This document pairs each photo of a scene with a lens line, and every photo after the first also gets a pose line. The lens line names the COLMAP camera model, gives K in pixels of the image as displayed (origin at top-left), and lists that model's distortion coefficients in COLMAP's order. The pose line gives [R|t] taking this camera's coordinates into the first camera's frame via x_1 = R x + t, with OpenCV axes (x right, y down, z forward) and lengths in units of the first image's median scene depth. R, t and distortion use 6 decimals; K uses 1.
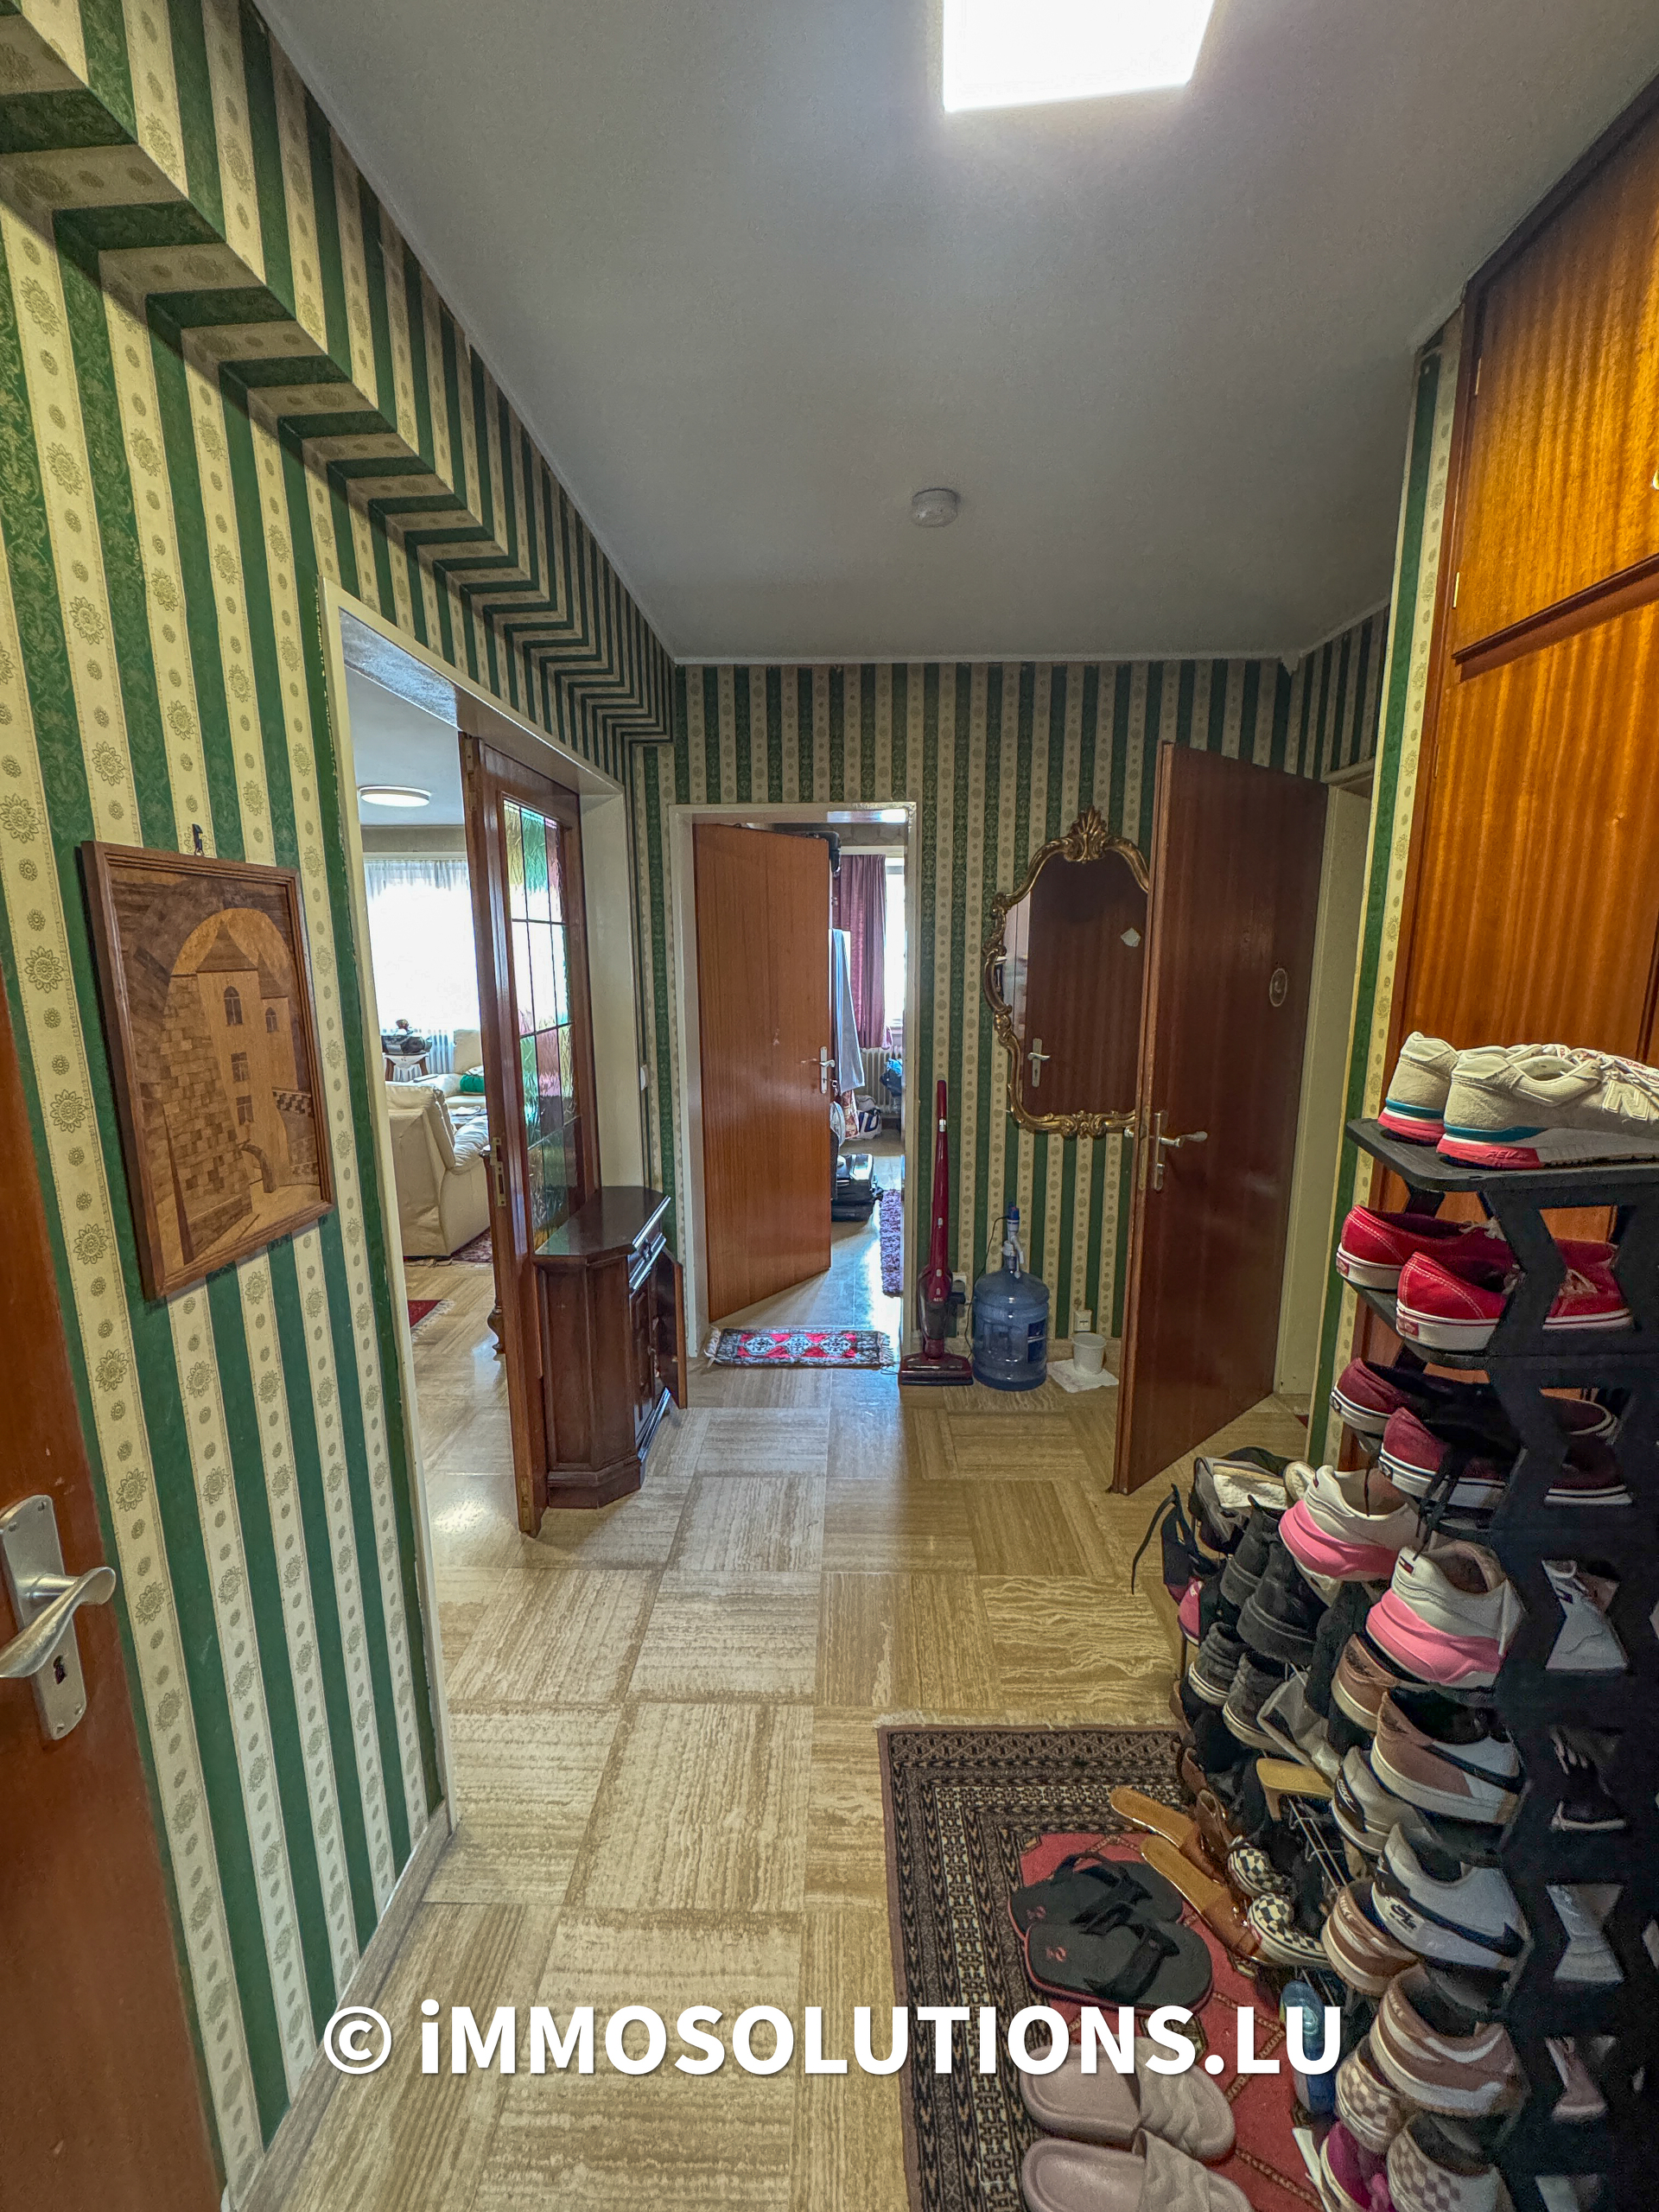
lens RADIAL K [[886.0, 0, 816.8], [0, 886.0, 1105.0], [0, 0, 1]] dist [0.011026, 0.000383]
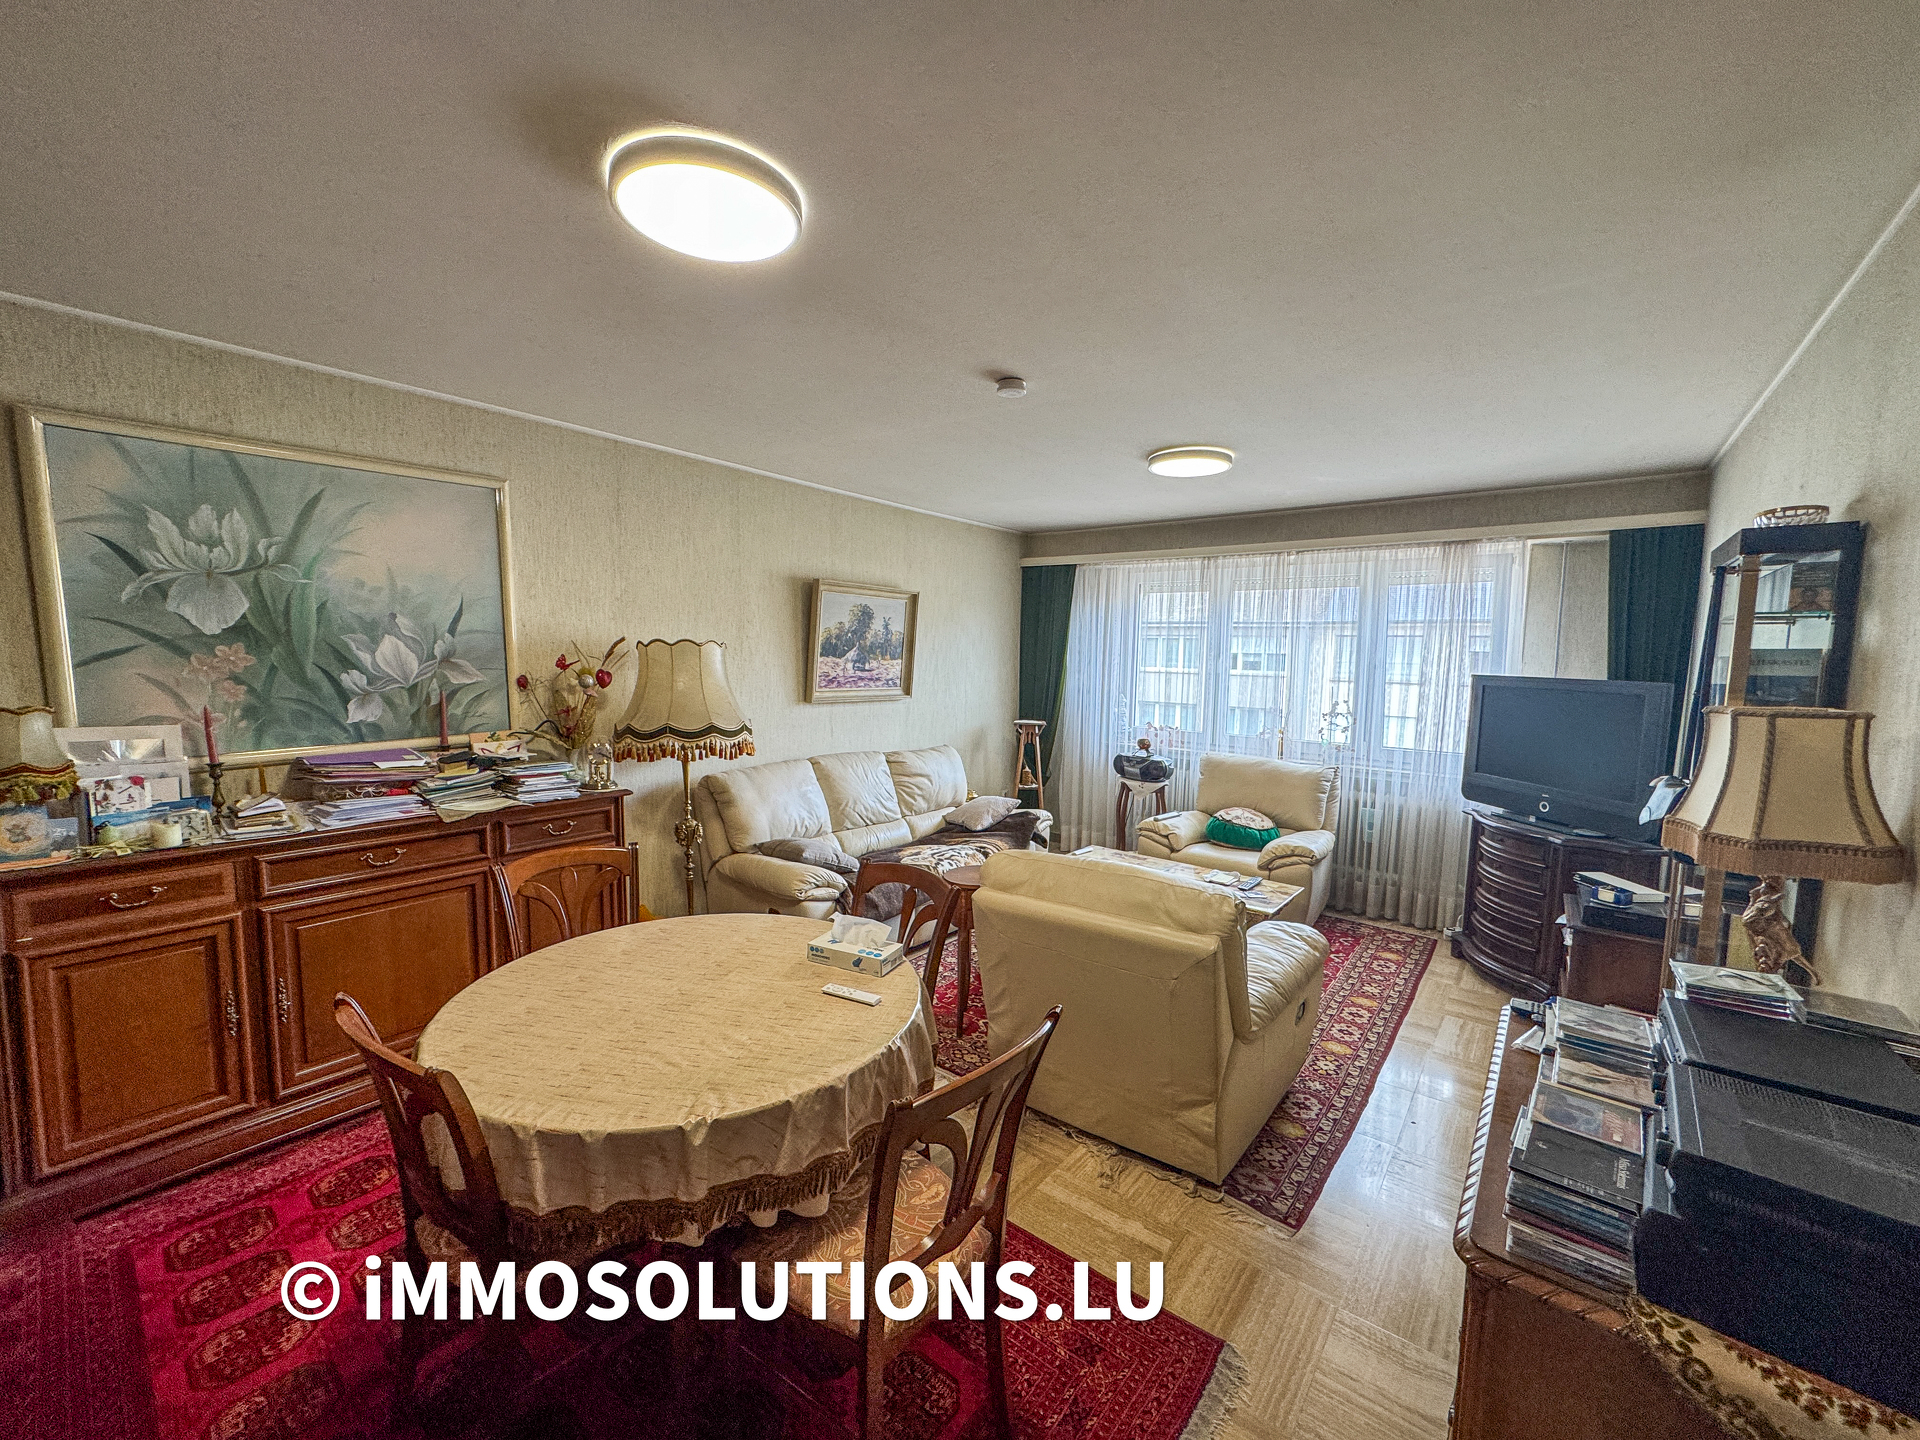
lens RADIAL K [[769.0, 0, 957.8], [0, 769.0, 718.8], [0, 0, 1]] dist [0.011026, 0.000383]
pose [[0.806949, 0.076956, -0.585587, -0.238836], [-0.136621, 0.988906, -0.058308, -0.064152], [0.574603, 0.127055, 0.808510, 0.391277]]
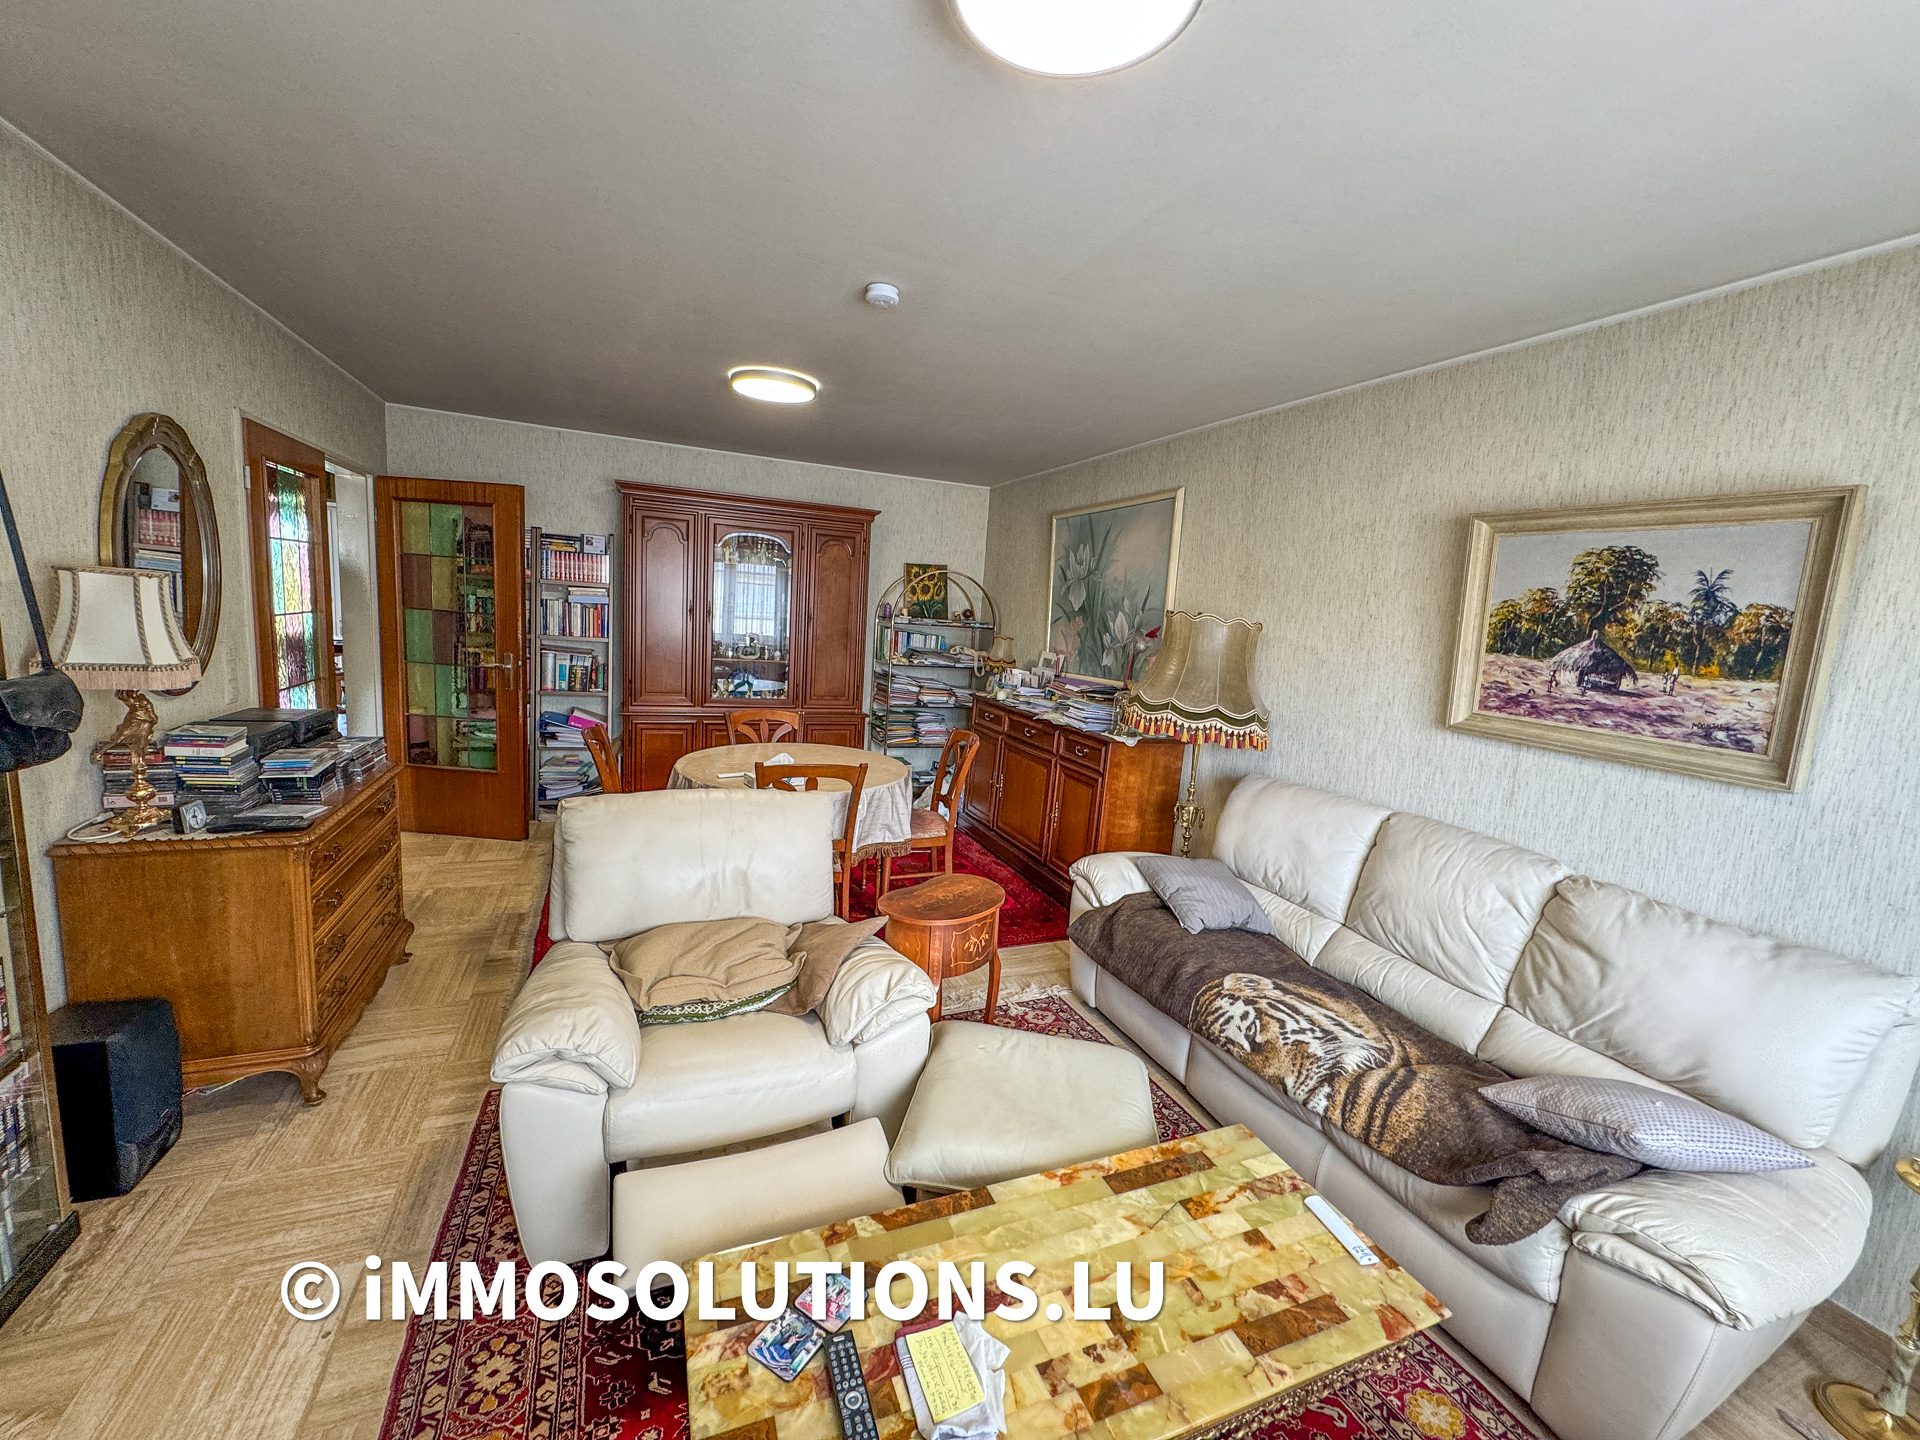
lens RADIAL K [[769.0, 0, 960.6], [0, 769.0, 727.9], [0, 0, 1]] dist [0.011026, 0.000383]
pose [[-0.901832, 0.009023, -0.431993, -0.372175], [-0.144164, 0.936210, 0.320511, -0.228872], [0.407328, 0.351325, -0.843003, 1.299154]]
